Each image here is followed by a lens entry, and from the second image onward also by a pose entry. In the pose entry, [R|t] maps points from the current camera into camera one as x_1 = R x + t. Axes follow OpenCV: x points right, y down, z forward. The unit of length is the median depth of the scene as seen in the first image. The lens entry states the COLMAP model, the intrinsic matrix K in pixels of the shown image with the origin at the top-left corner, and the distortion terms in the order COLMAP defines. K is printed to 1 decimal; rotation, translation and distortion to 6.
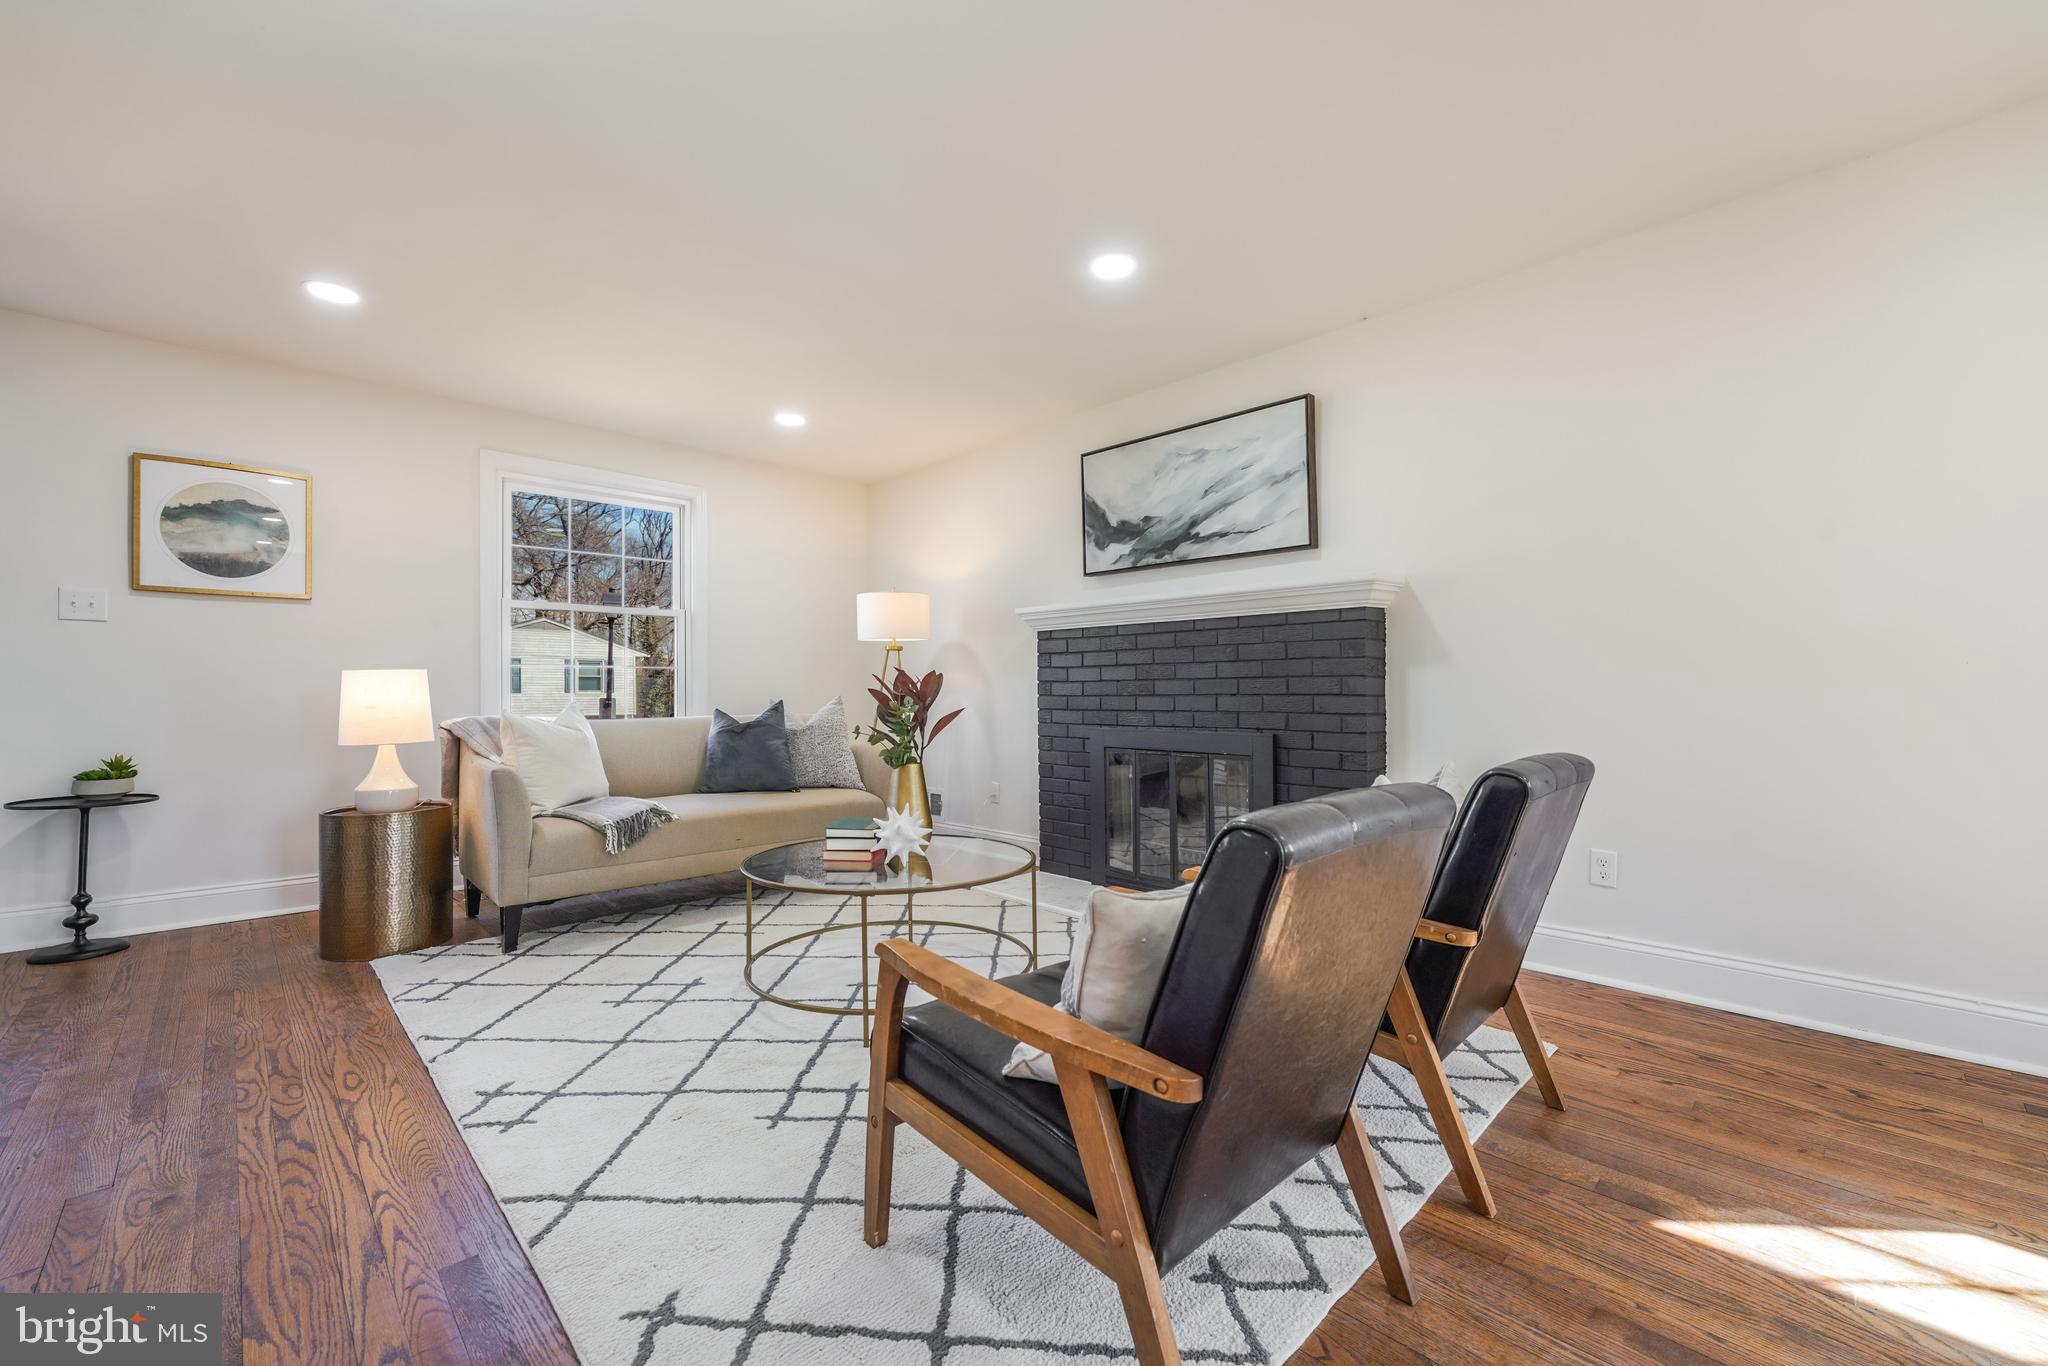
lens RADIAL K [[834.8, 0, 1015.9], [0, 834.8, 682.9], [0, 0, 1]] dist [-0.015312, 0.003627]
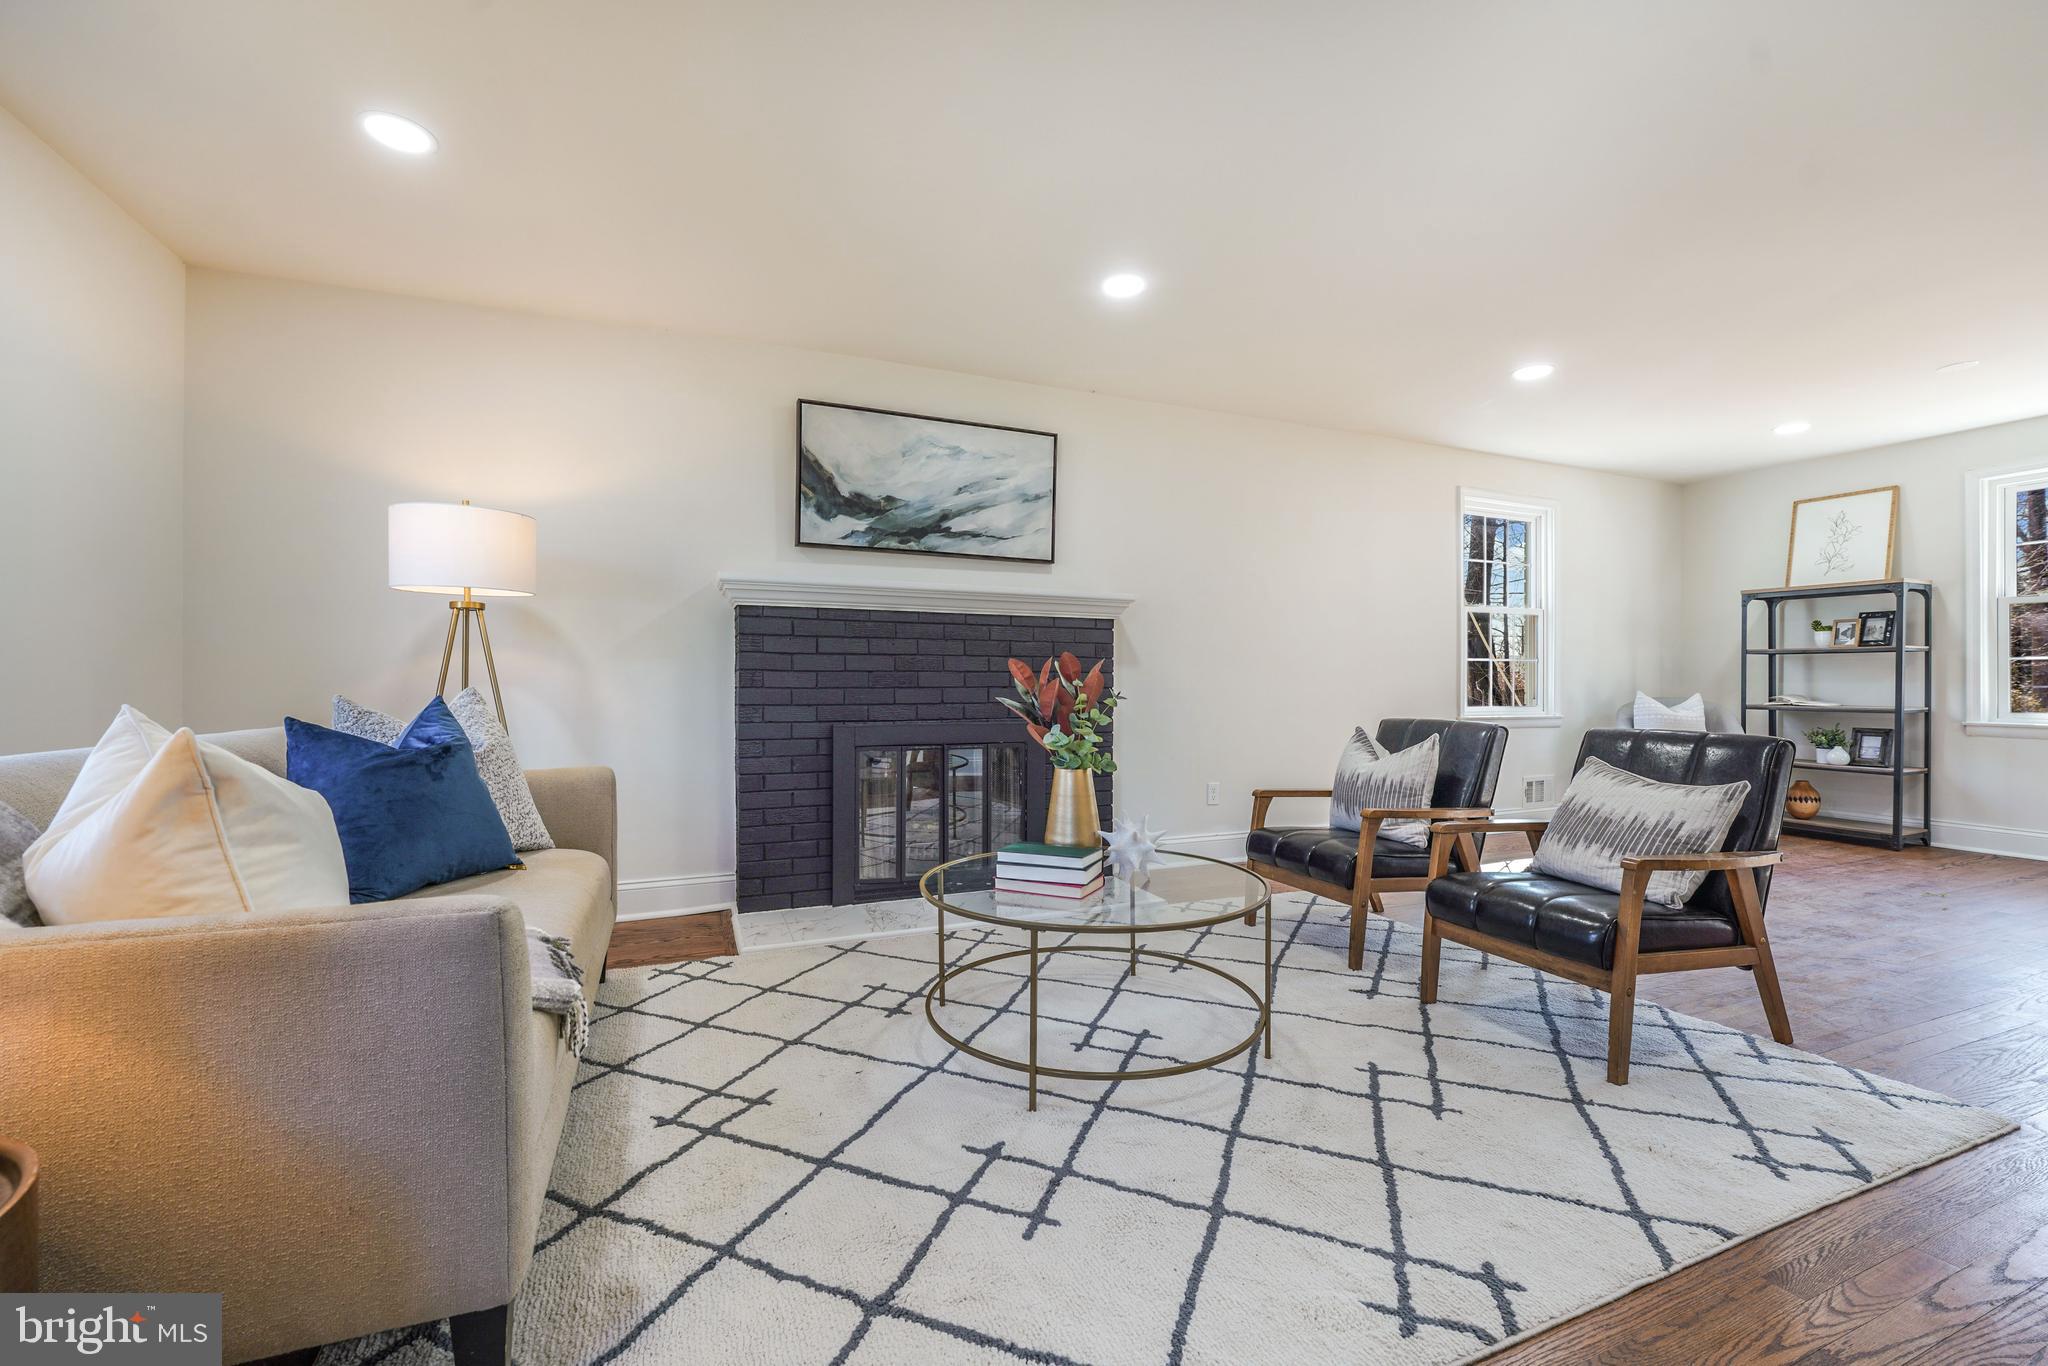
lens RADIAL K [[834.8, 0, 1015.9], [0, 834.8, 682.9], [0, 0, 1]] dist [-0.015312, 0.003627]
pose [[0.364934, 0.003765, 0.931026, -0.687120], [-0.016979, 0.999852, 0.002611, 0.005272], [-0.930879, -0.016760, 0.364944, 0.542806]]
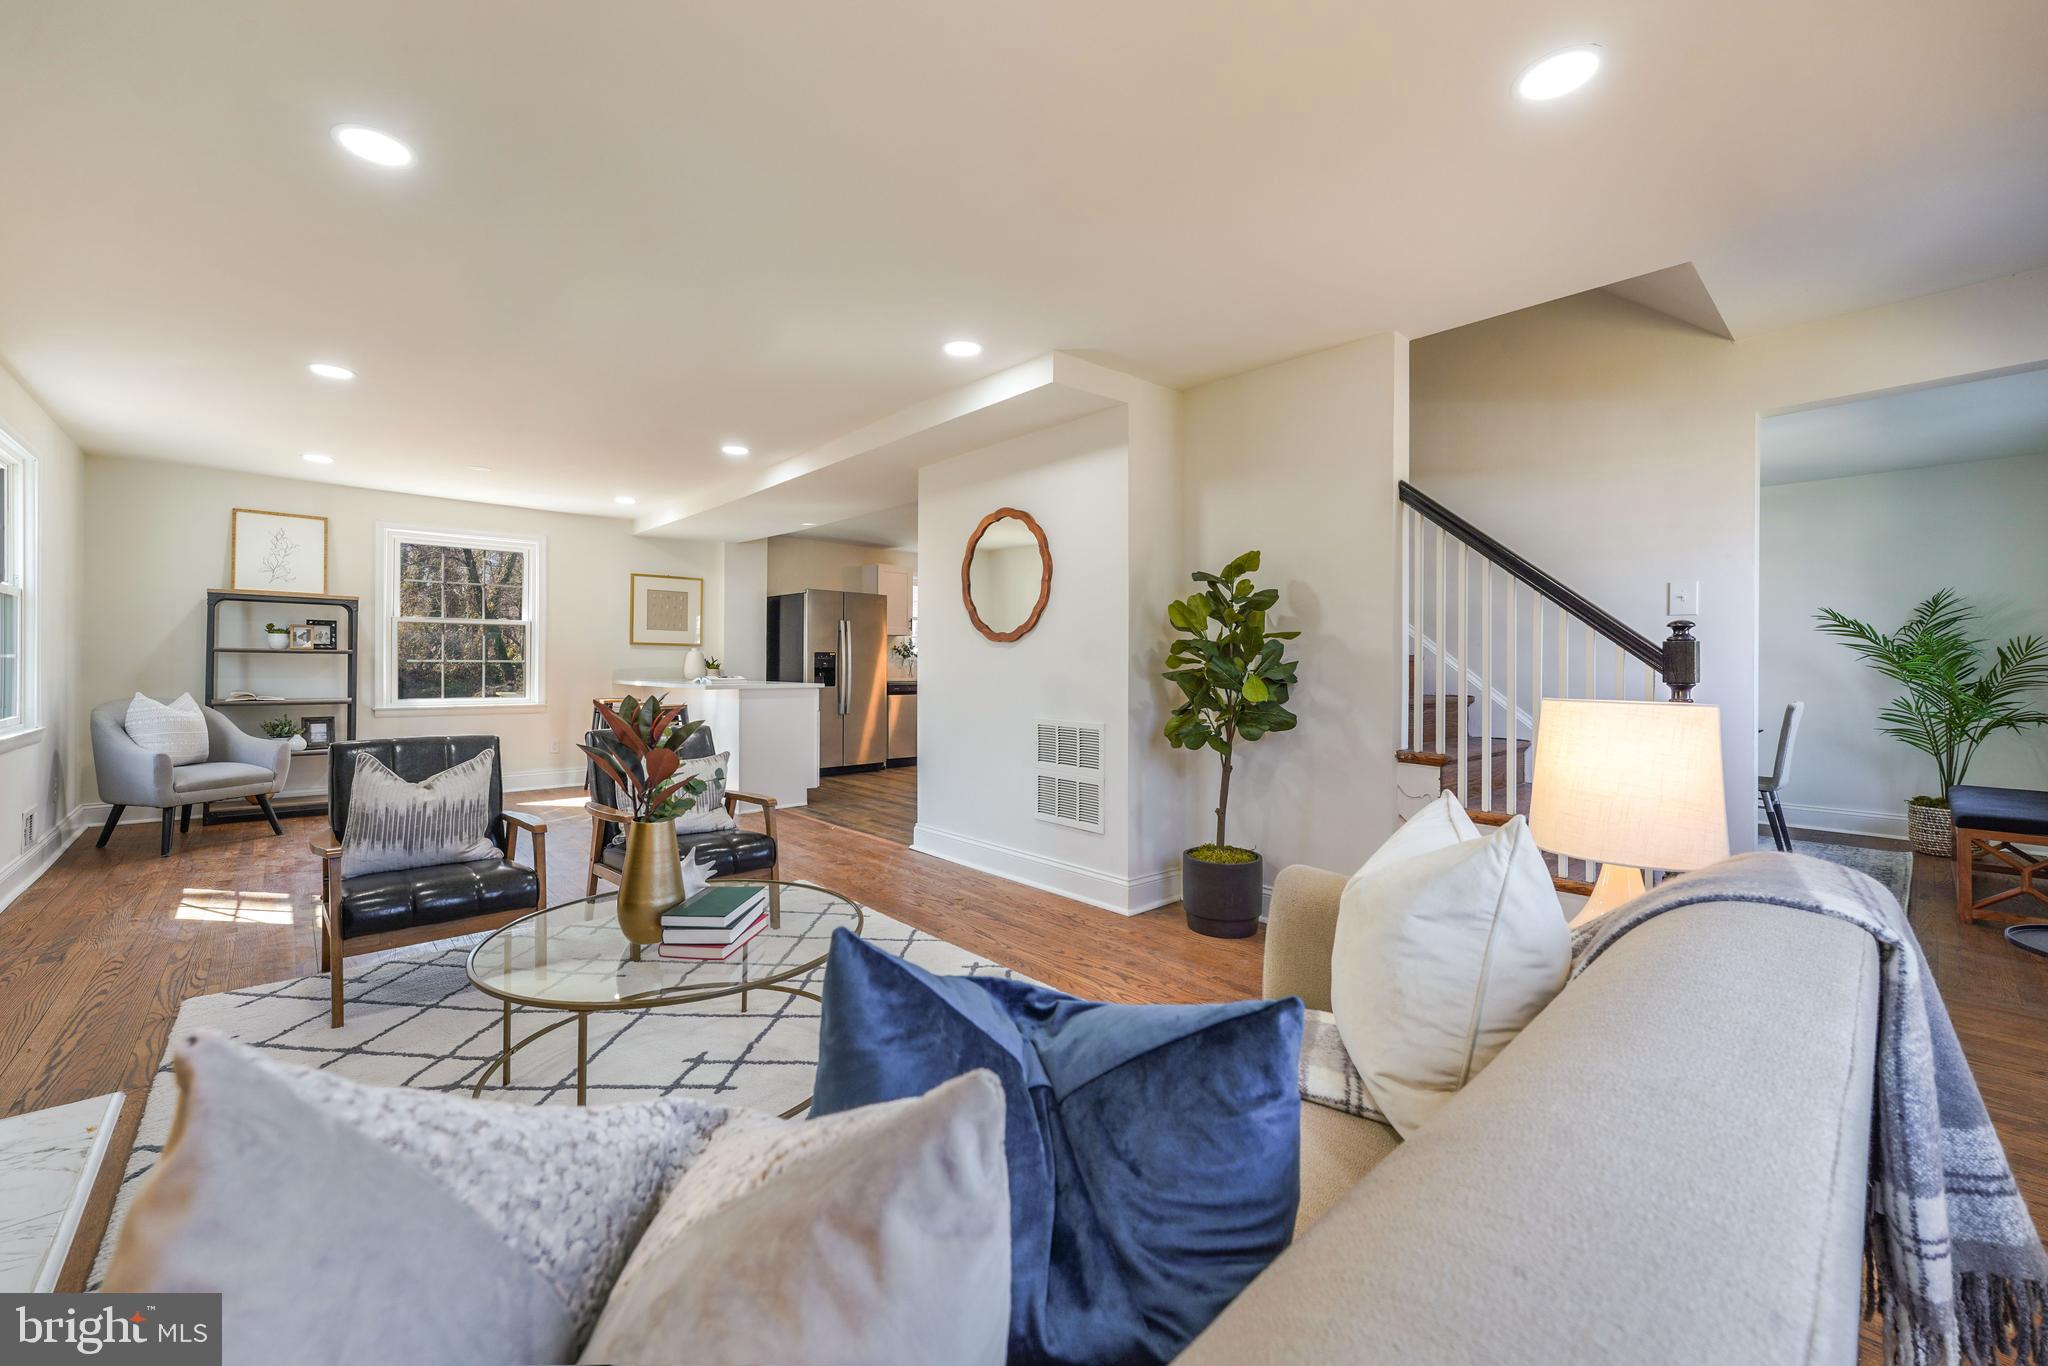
lens RADIAL K [[816.2, 0, 1017.0], [0, 816.2, 664.1], [0, 0, 1]] dist [-0.000547, 0.003351]
pose [[-0.999772, -0.003628, 0.021038, -0.346713], [-0.003883, 0.999919, -0.012102, -0.028734], [-0.020993, -0.012181, -0.999705, 1.270070]]
